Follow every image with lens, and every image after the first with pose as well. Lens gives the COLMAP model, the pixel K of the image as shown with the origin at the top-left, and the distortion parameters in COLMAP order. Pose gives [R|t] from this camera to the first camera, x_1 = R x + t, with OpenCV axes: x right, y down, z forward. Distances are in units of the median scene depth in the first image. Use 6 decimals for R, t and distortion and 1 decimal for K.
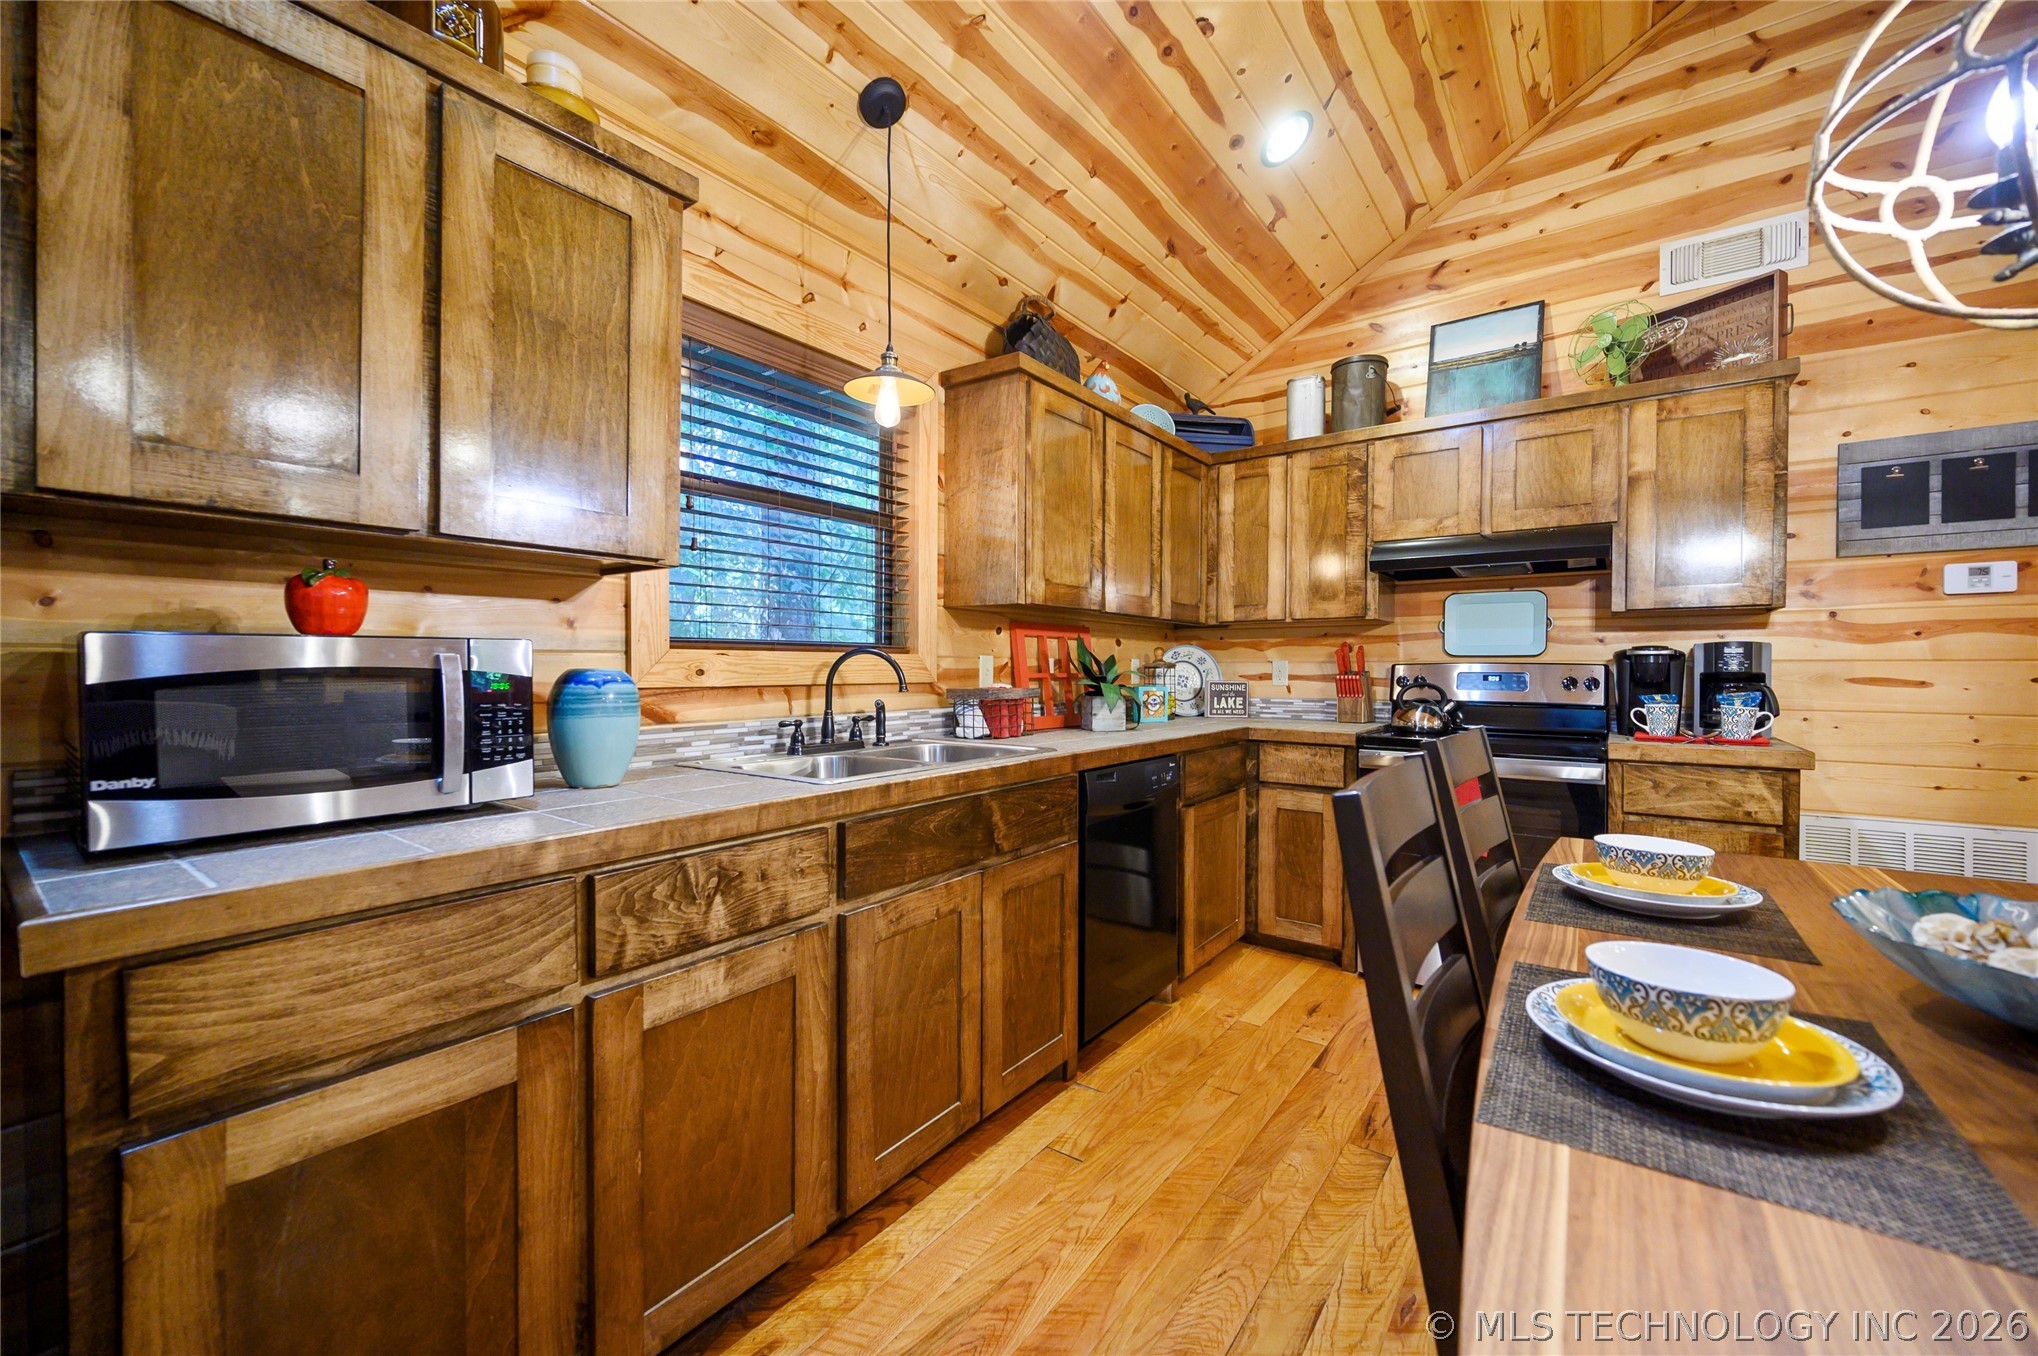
lens RADIAL K [[804.1, 0, 1017.5], [0, 804.1, 675.5], [0, 0, 1]] dist [-0.001083, -0.000131]
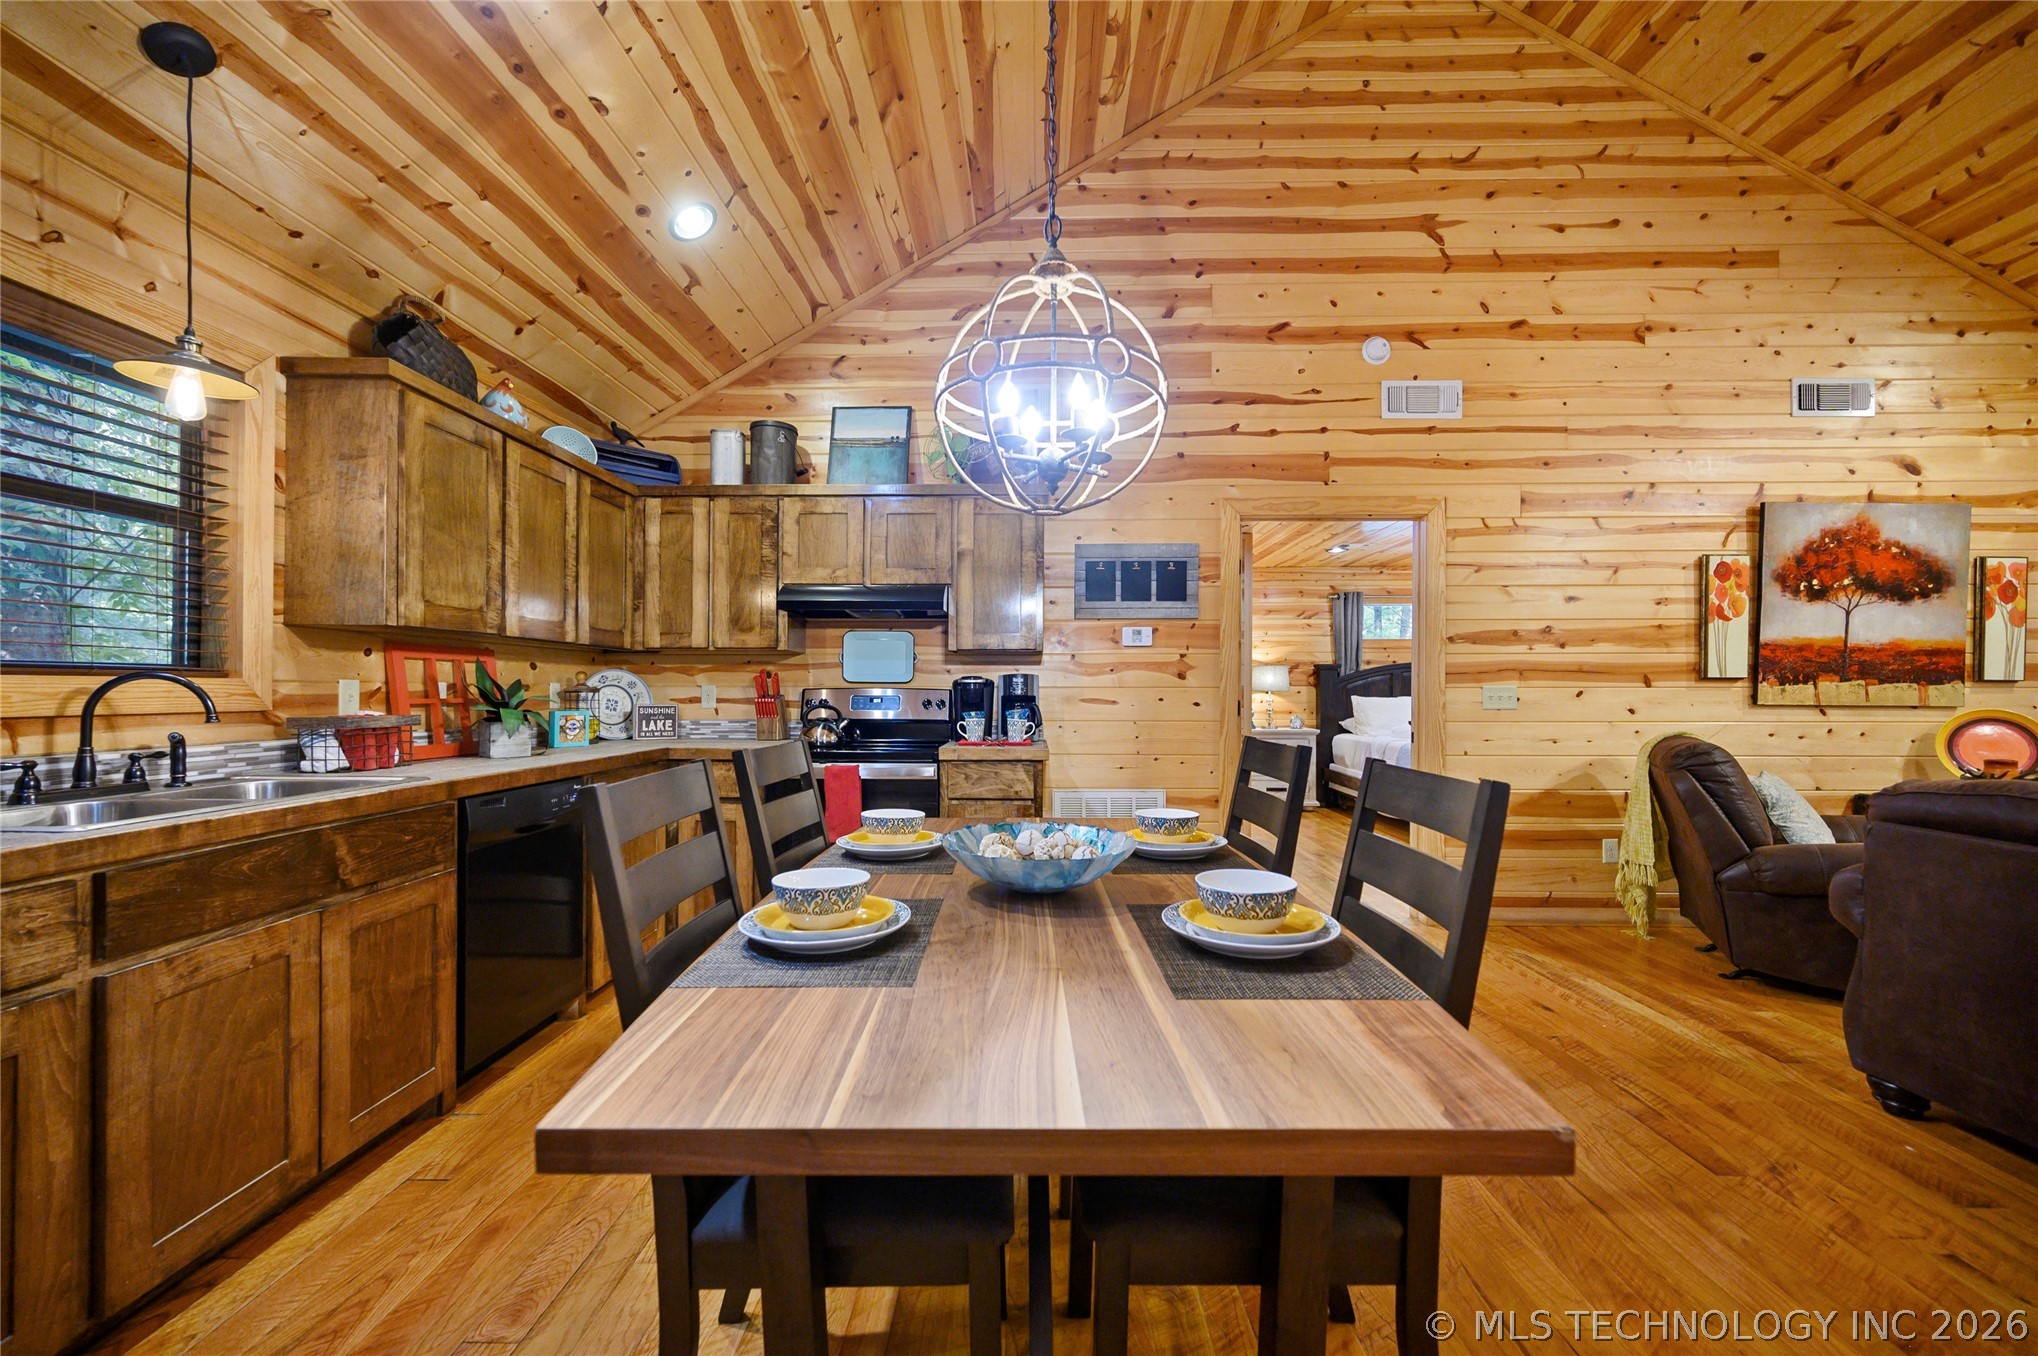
lens RADIAL K [[809.9, 0, 1013.1], [0, 809.9, 687.9], [0, 0, 1]] dist [-0.001180, 0.000495]
pose [[0.819496, 0.001313, 0.573084, 0.052705], [0.004680, 0.999949, -0.008984, -0.004215], [-0.573066, 0.010044, 0.819448, -0.172183]]
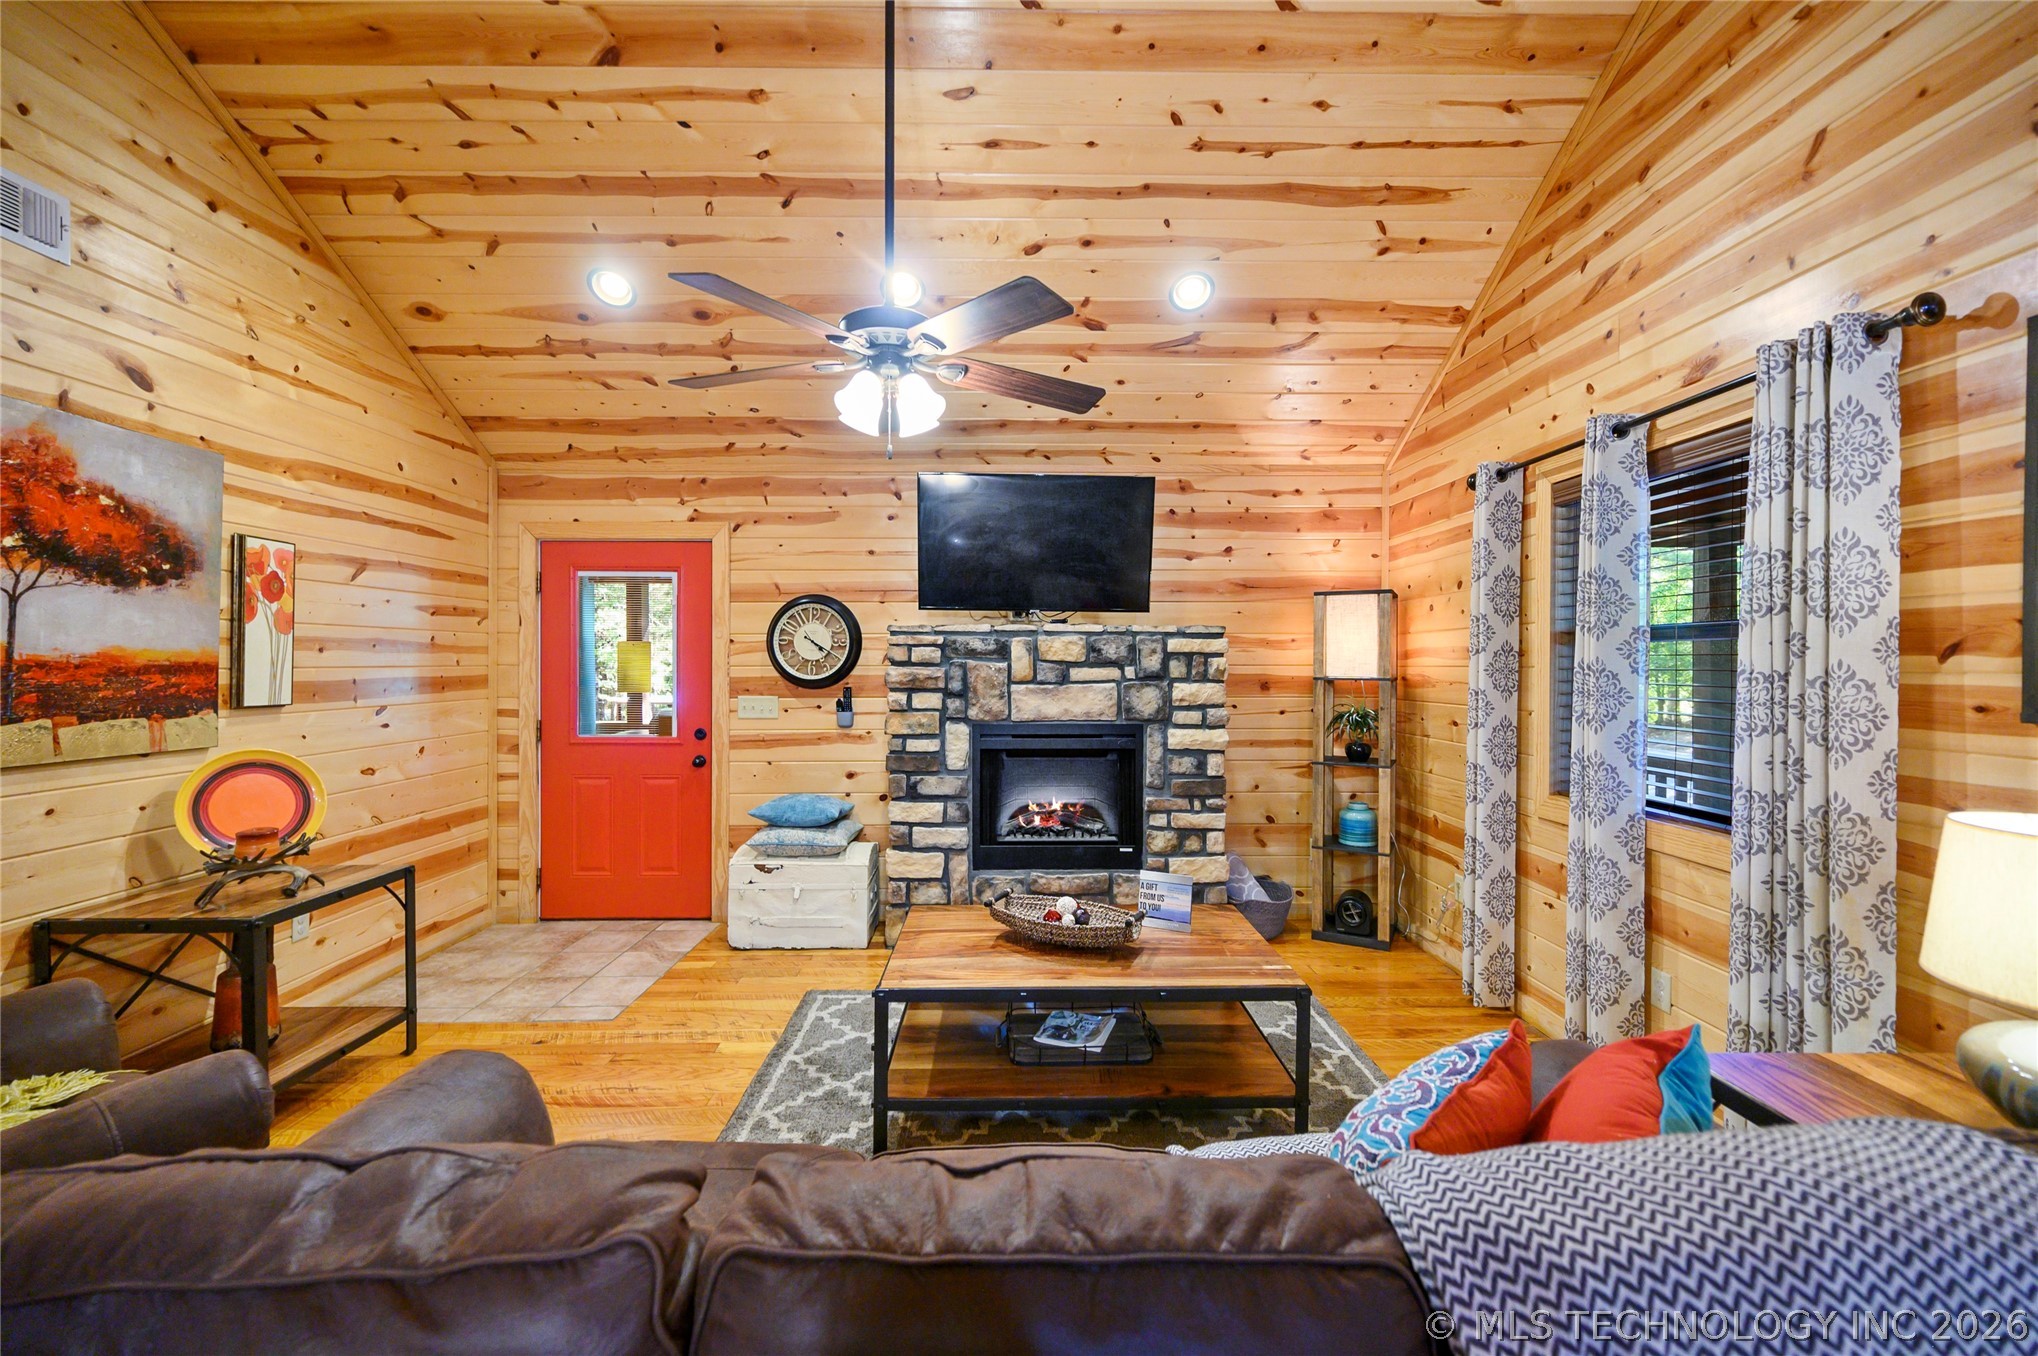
lens RADIAL K [[814.7, 0, 1021.6], [0, 814.7, 662.6], [0, 0, 1]] dist [0.001158, -0.000178]
pose [[-0.599827, -0.003611, 0.800122, 0.852313], [0.006331, 0.999937, 0.009259, -0.081296], [-0.800105, 0.010620, -0.599766, -0.153693]]
